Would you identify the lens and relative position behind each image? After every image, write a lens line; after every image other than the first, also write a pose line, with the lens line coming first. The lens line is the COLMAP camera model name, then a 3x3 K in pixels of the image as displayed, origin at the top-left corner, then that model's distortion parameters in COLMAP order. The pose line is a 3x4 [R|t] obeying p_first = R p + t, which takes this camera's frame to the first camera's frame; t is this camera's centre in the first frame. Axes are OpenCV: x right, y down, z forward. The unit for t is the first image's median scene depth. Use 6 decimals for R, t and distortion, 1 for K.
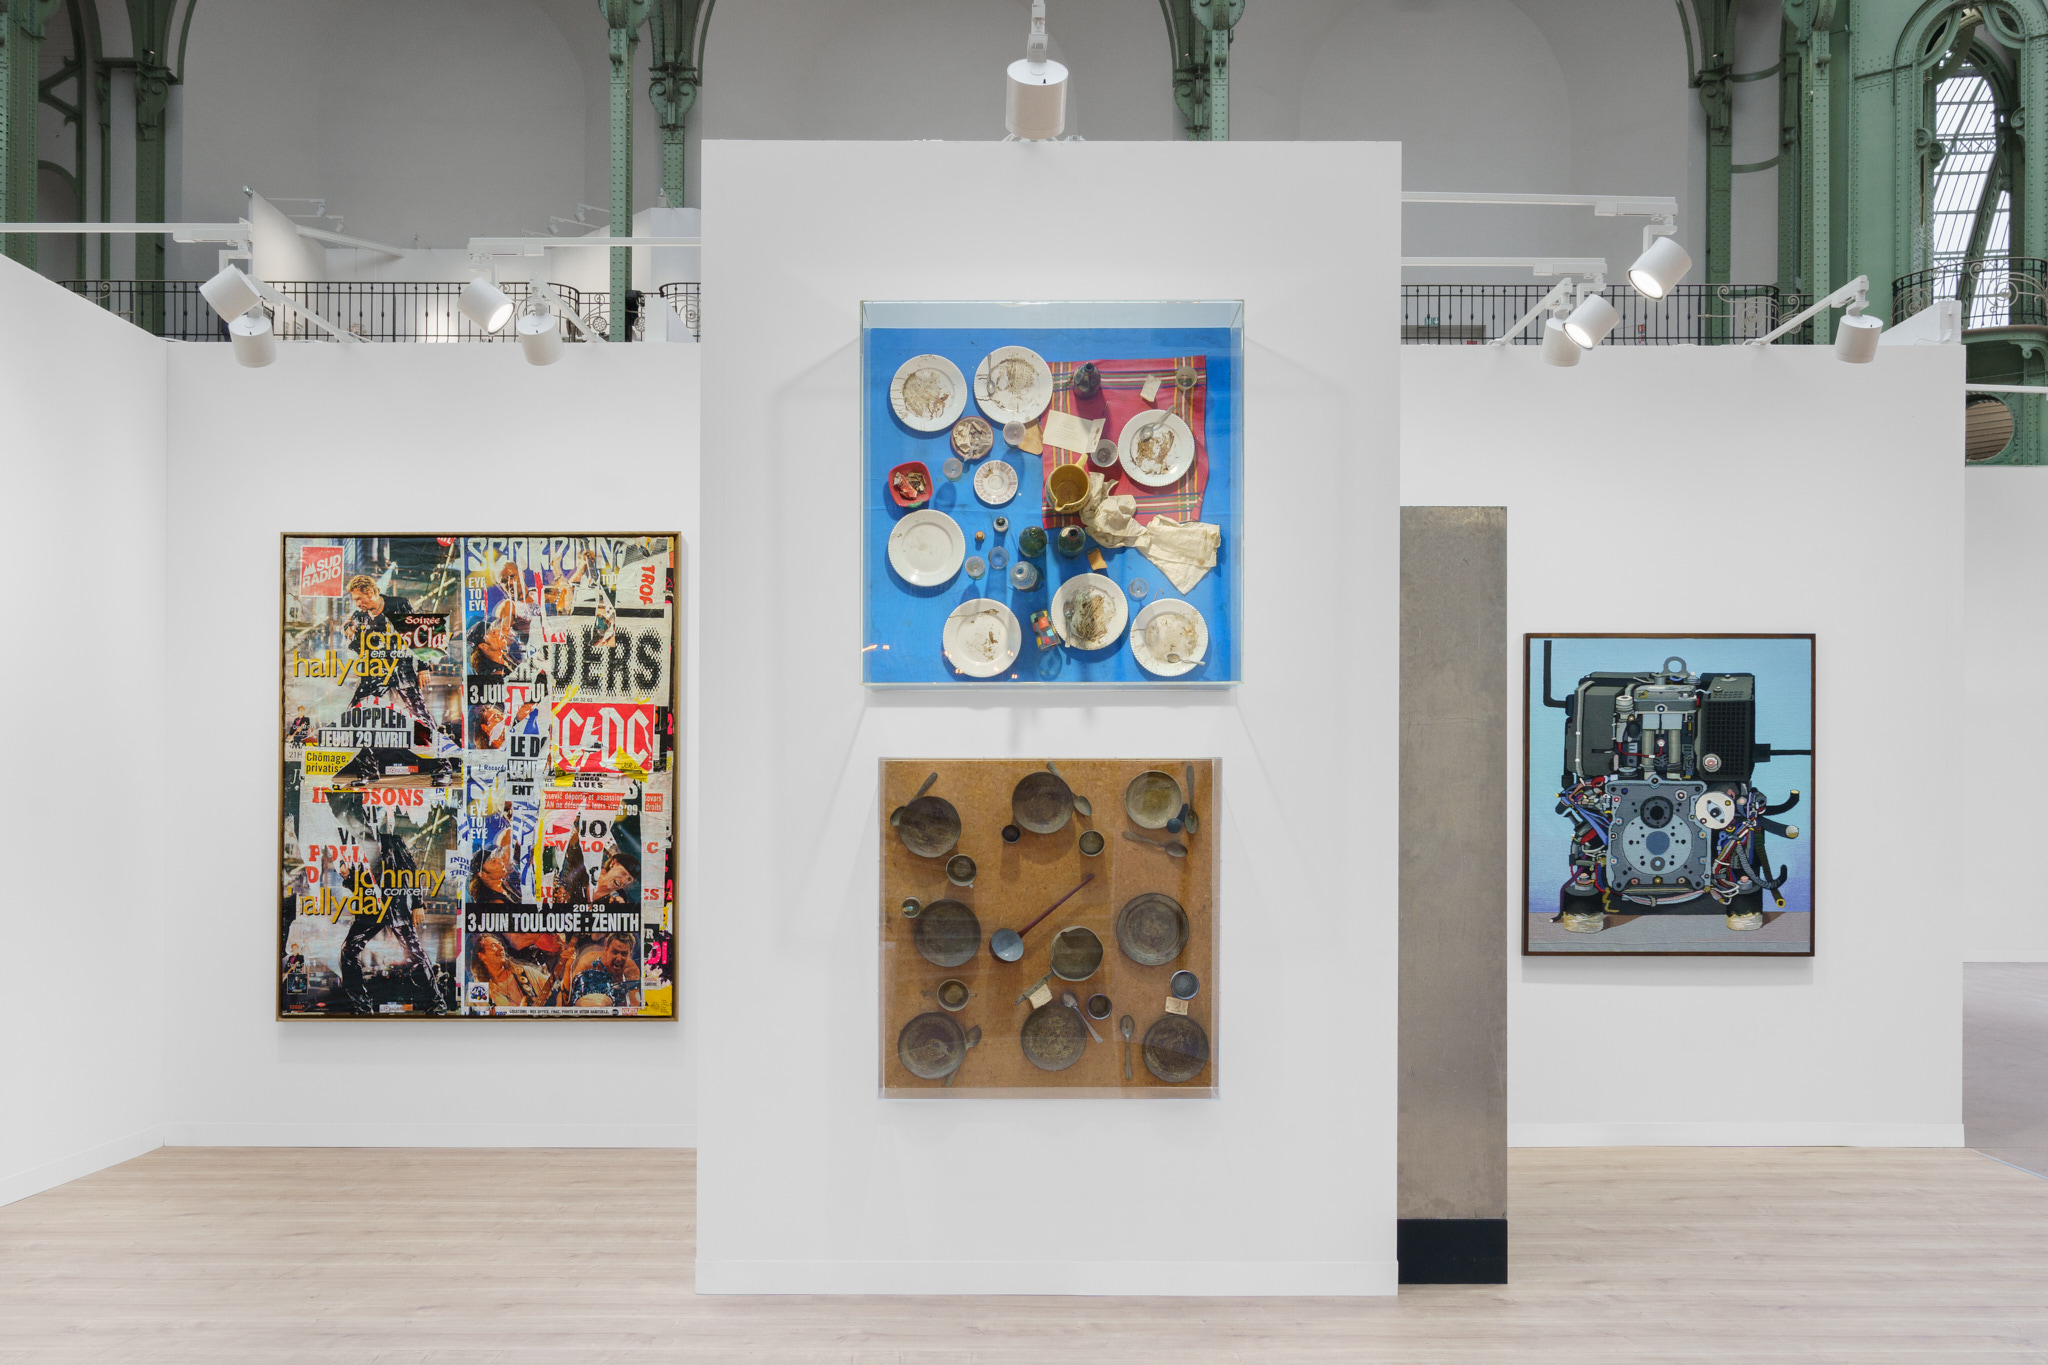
lens RADIAL K [[1968.5, 0, 994.0], [0, 1968.5, 828.6], [0, 0, 1]] dist [-0.002322, 0.000000]
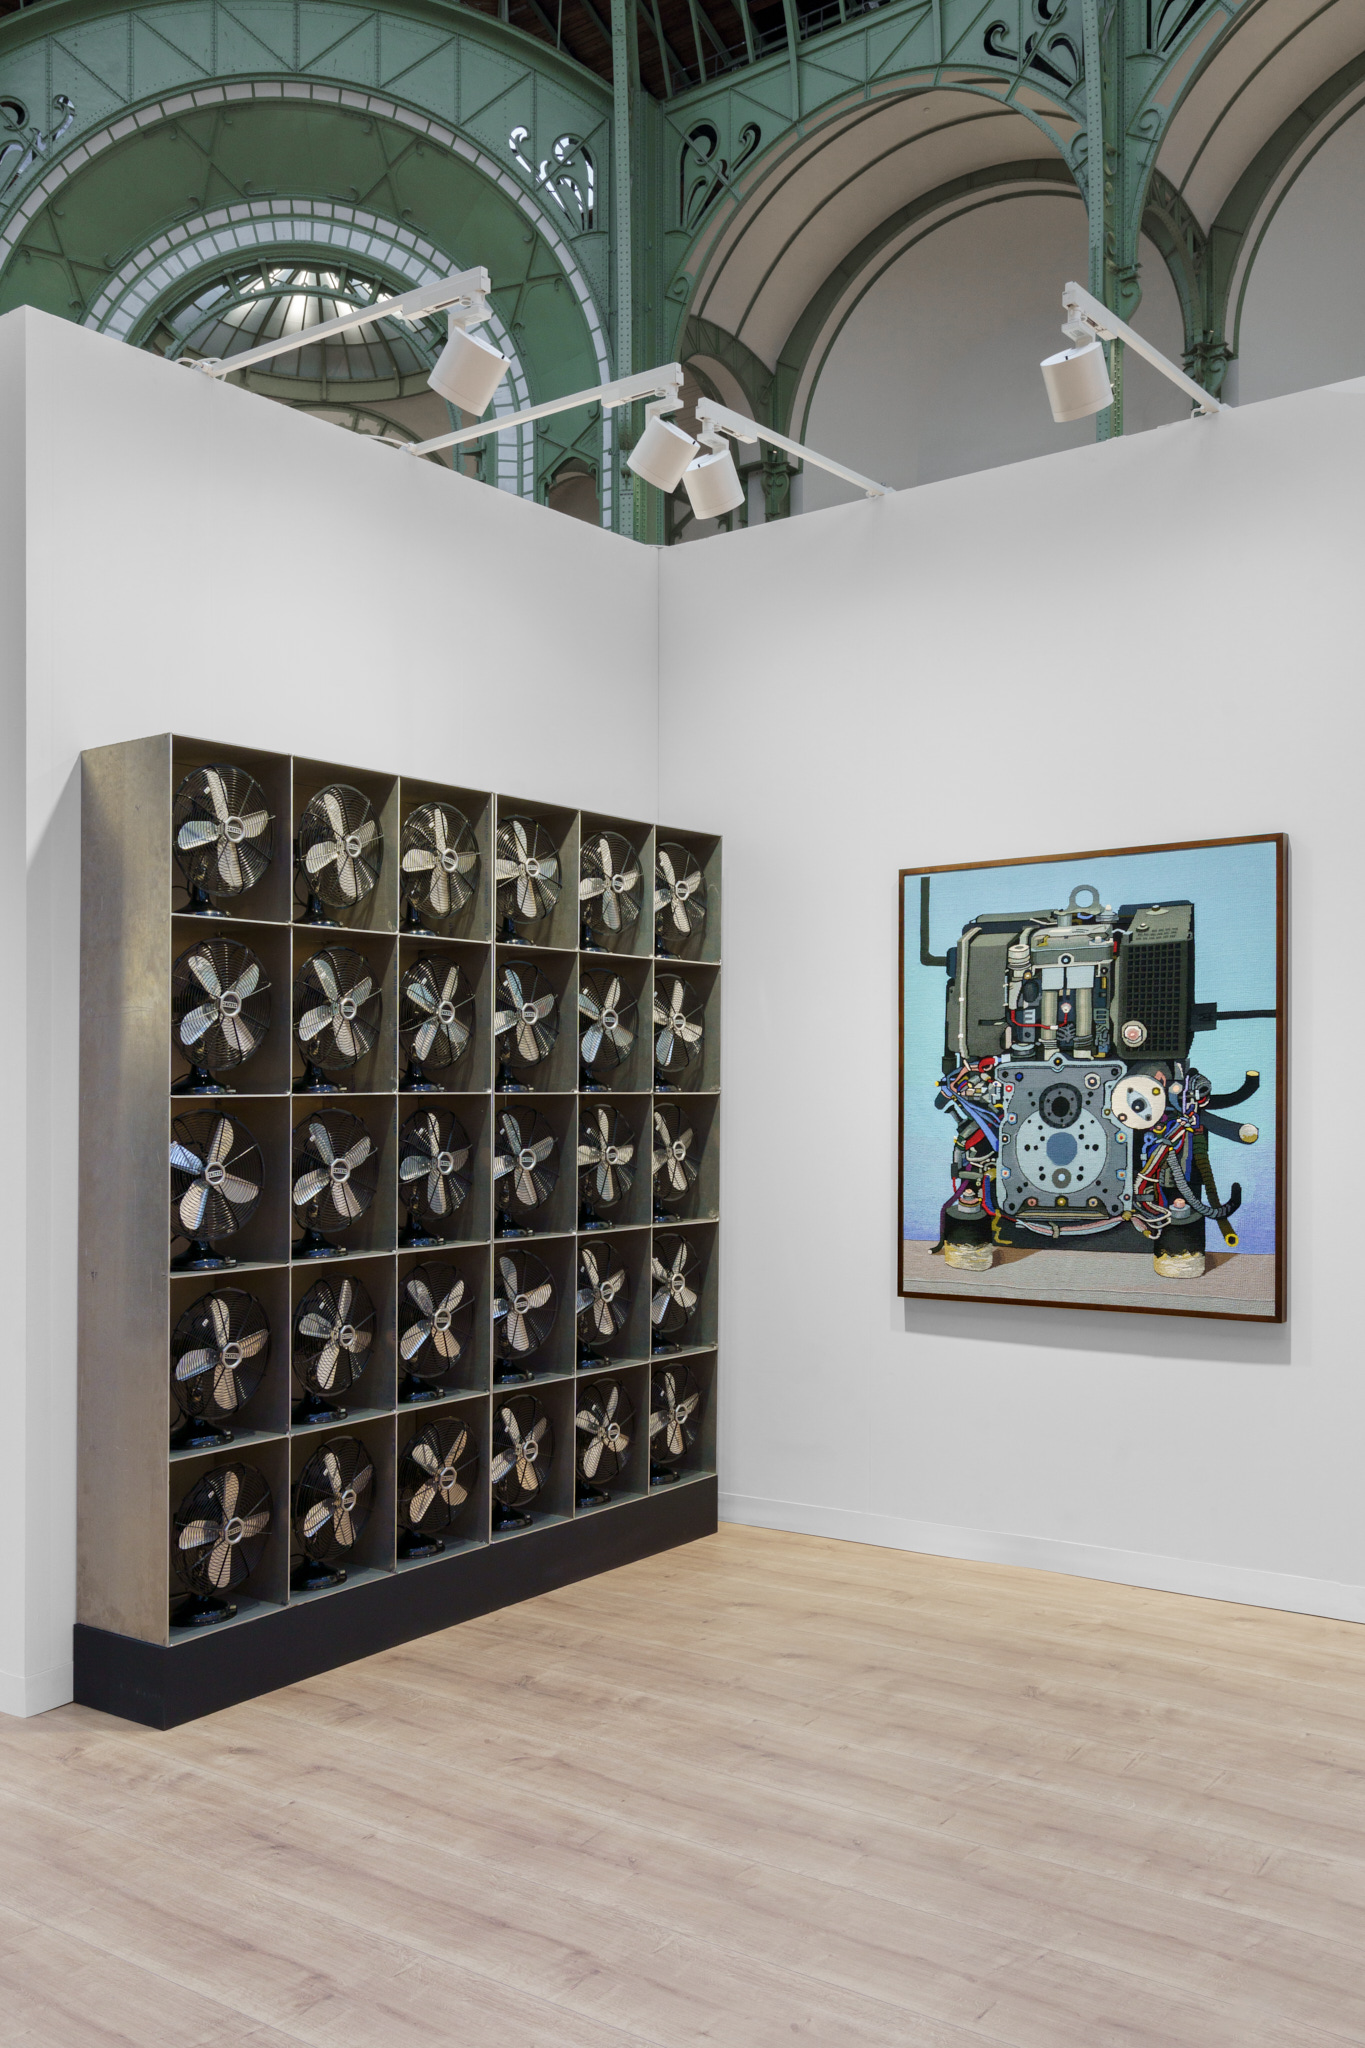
lens RADIAL K [[1784.3, 0, 694.2], [0, 1784.3, 1090.3], [0, 0, 1]] dist [-0.012762, 0.022401]
pose [[0.795941, -0.012383, -0.605247, 0.613047], [0.009484, 0.999923, -0.007985, -0.009941], [0.605300, 0.000615, 0.795997, 0.413822]]
